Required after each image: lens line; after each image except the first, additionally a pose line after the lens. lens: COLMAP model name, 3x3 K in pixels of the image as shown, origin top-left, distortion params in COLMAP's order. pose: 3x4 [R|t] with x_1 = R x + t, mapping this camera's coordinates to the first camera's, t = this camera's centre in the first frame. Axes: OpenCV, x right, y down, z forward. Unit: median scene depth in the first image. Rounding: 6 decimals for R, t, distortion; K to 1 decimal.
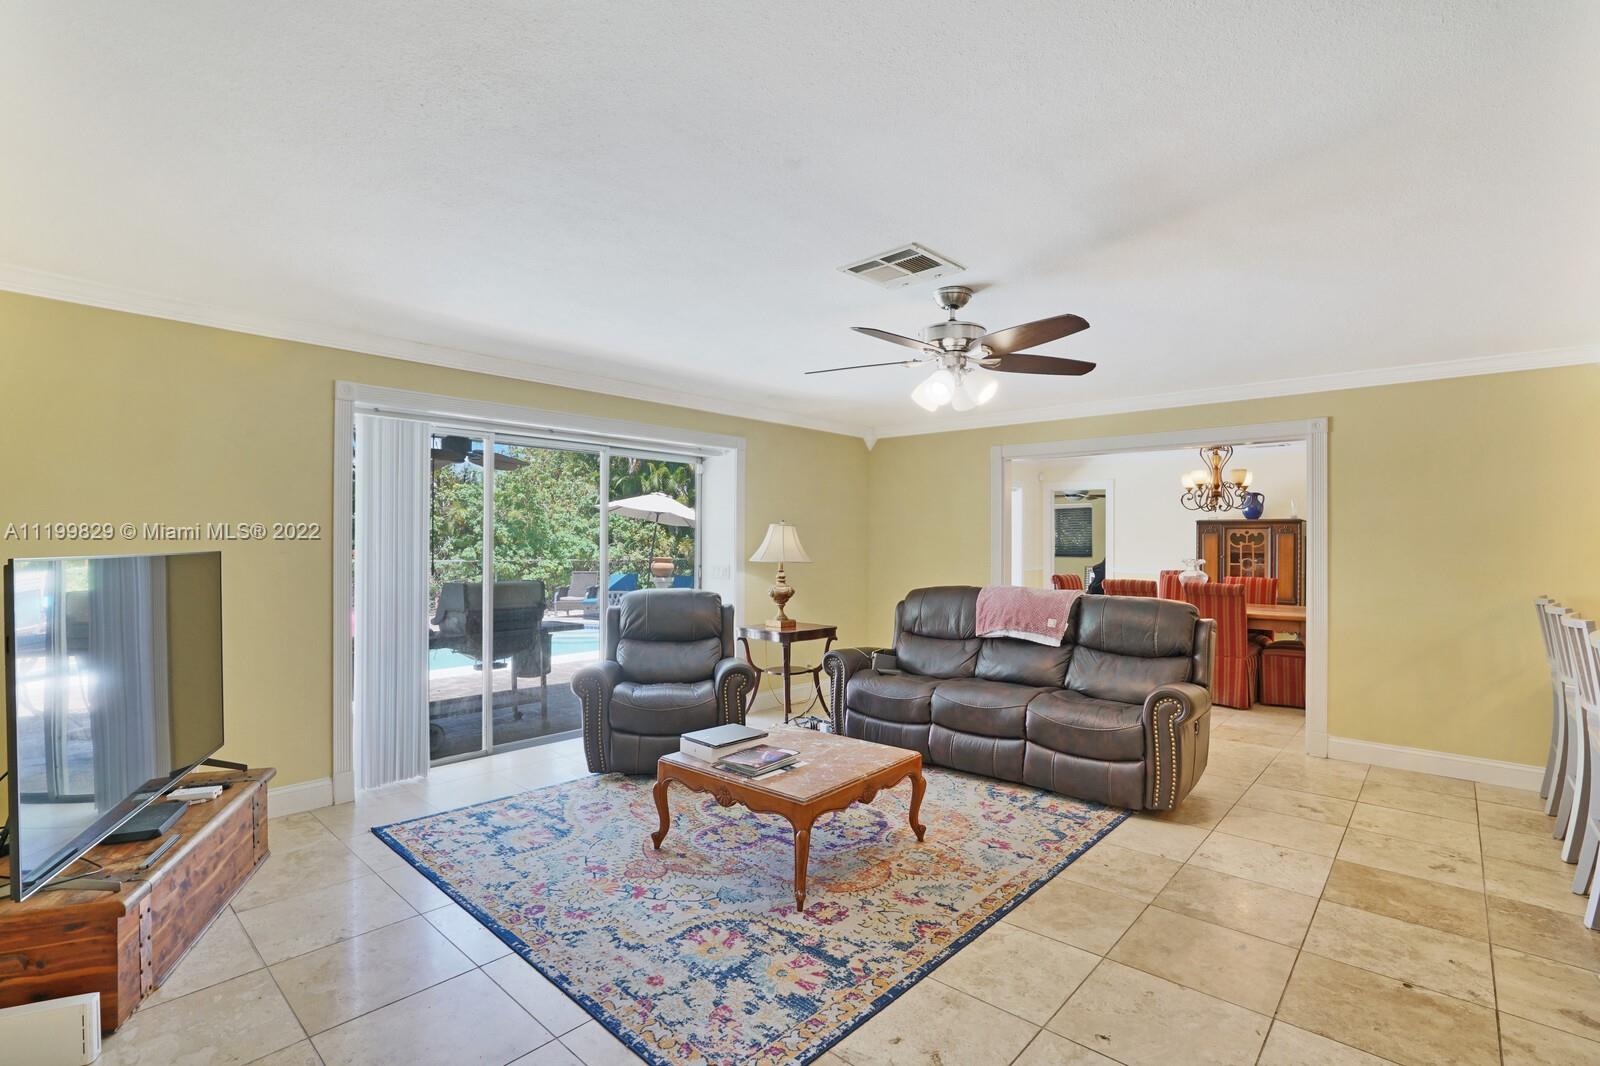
lens RADIAL K [[722.1, 0, 799.6], [0, 722.1, 545.7], [0, 0, 1]] dist [-0.031200, 0.000877]
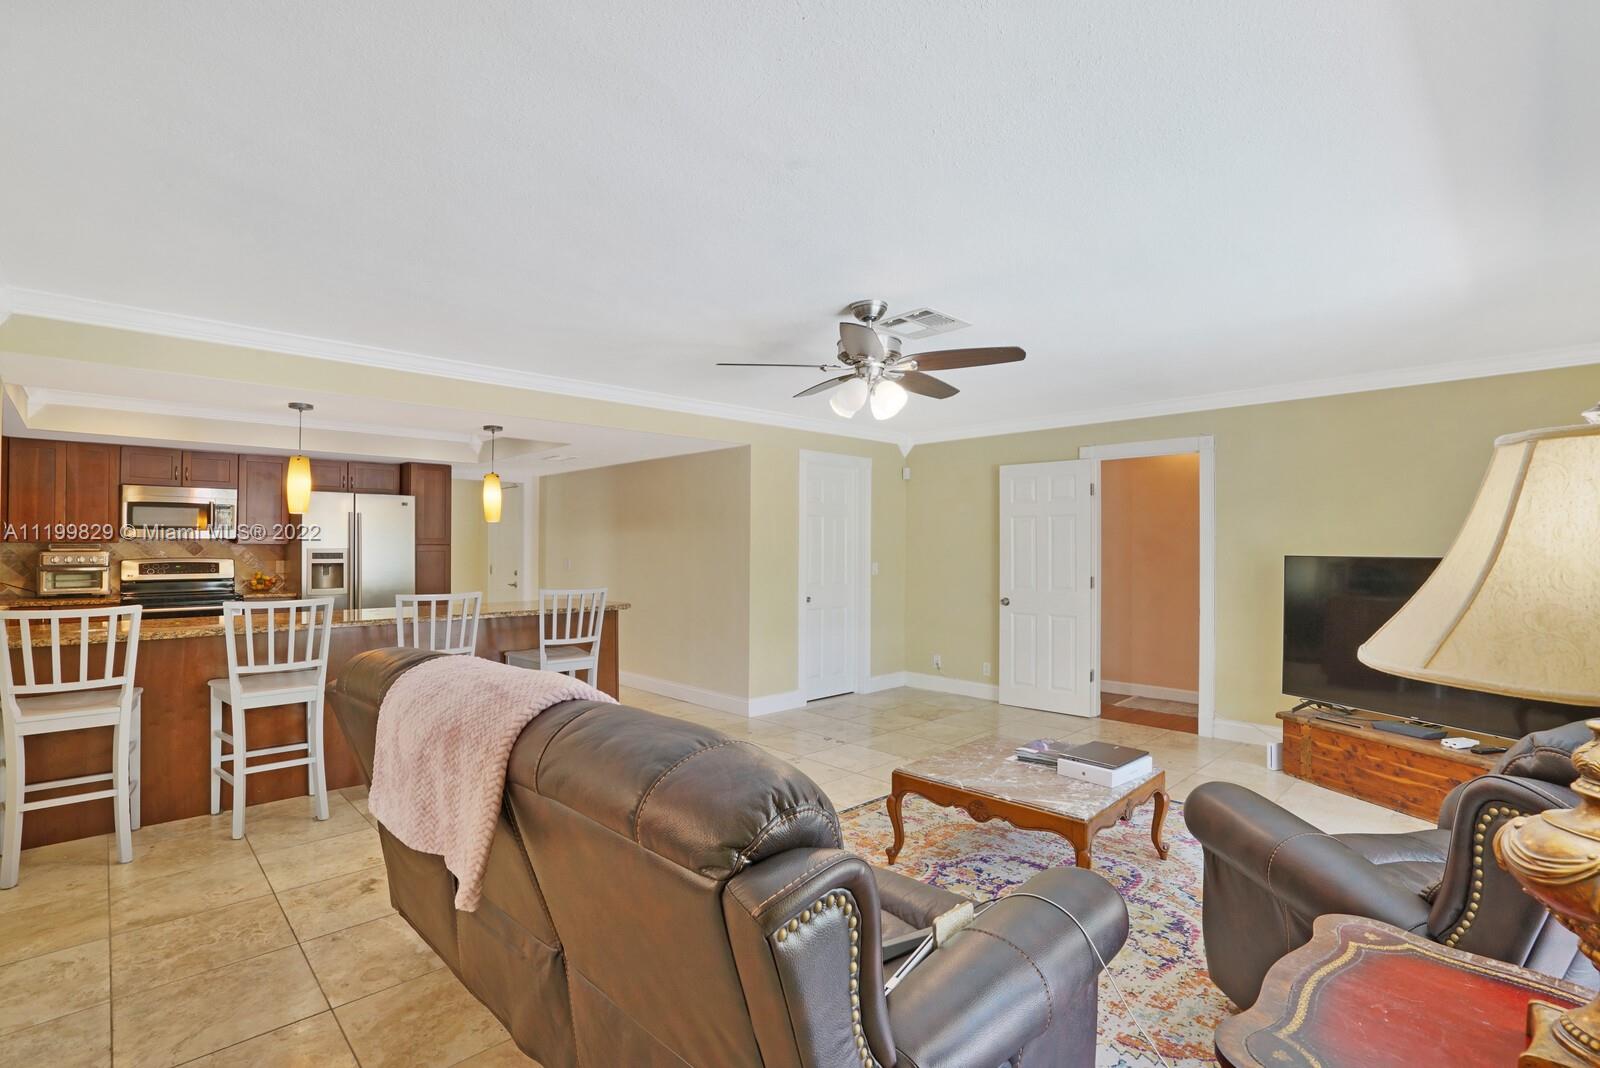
lens RADIAL K [[764.2, 0, 788.4], [0, 764.2, 536.5], [0, 0, 1]] dist [-0.056498, 0.018922]
pose [[-0.997520, -0.005898, 0.070138, 0.284816], [-0.006669, 0.999920, -0.010761, -0.004702], [-0.070069, -0.011202, -0.997479, 2.412919]]
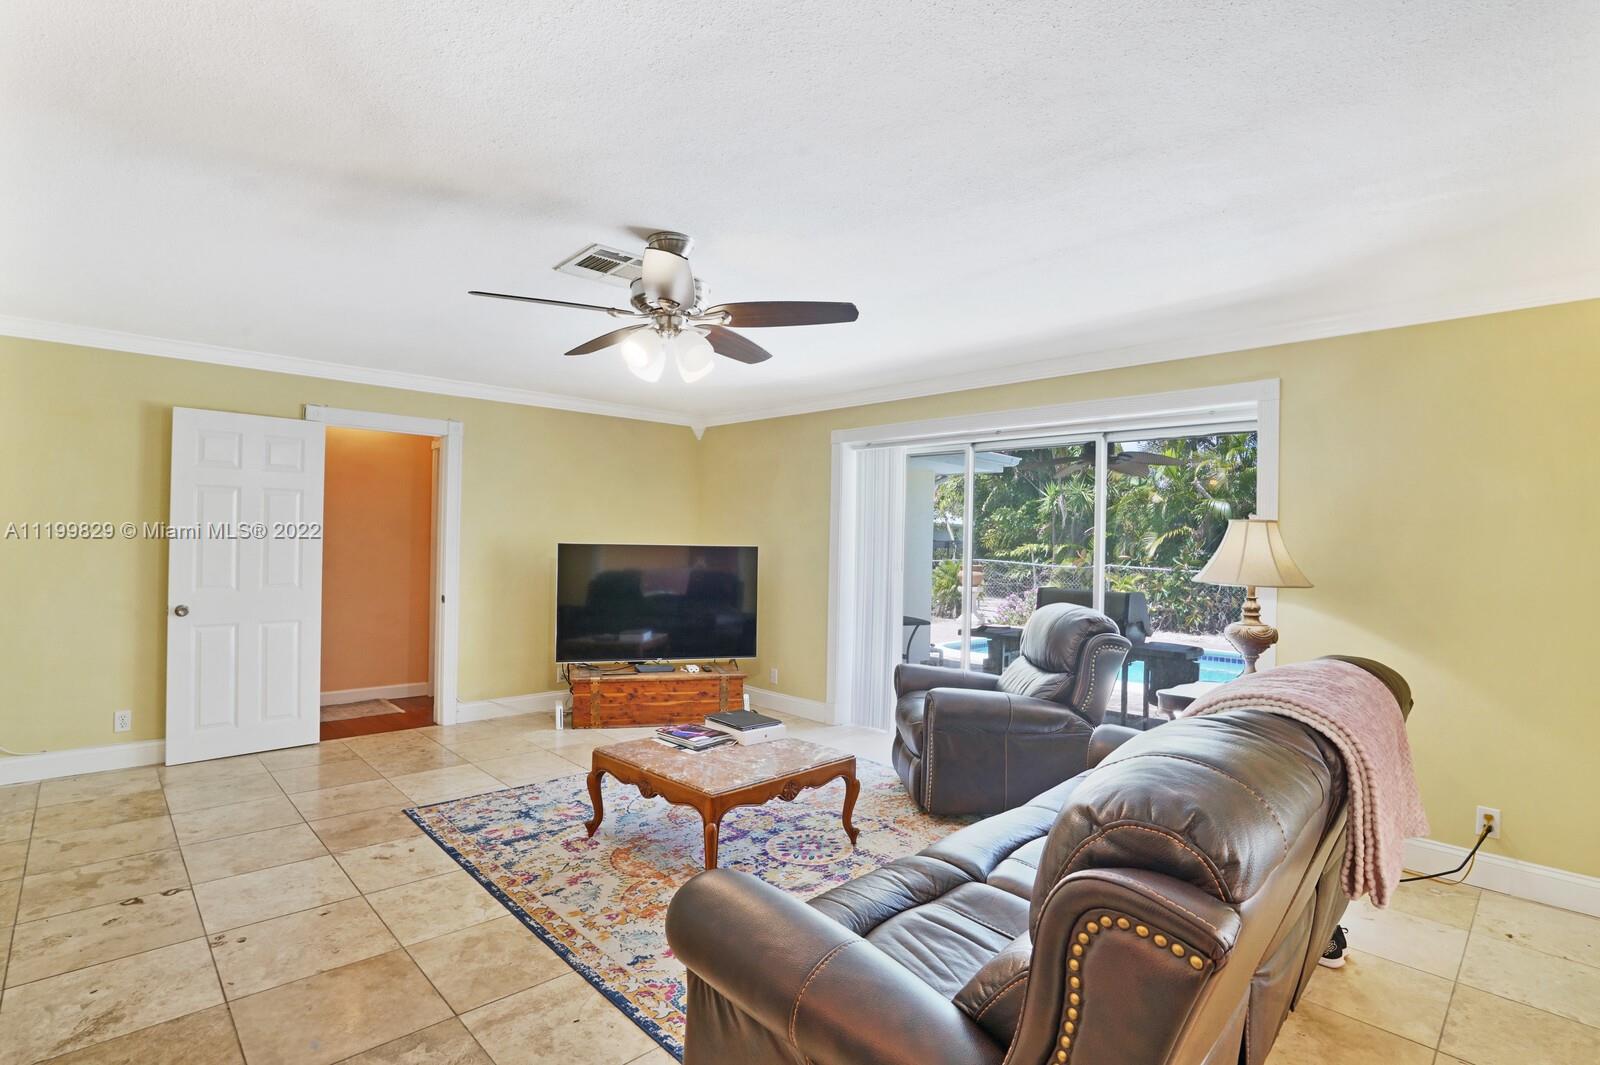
lens RADIAL K [[764.2, 0, 788.4], [0, 764.2, 535.0], [0, 0, 1]] dist [-0.056498, 0.018922]
pose [[-0.063741, -0.012600, -0.997887, 1.244284], [-0.021836, 0.999699, -0.011228, -0.001269], [0.997728, 0.021074, -0.063997, 1.371464]]
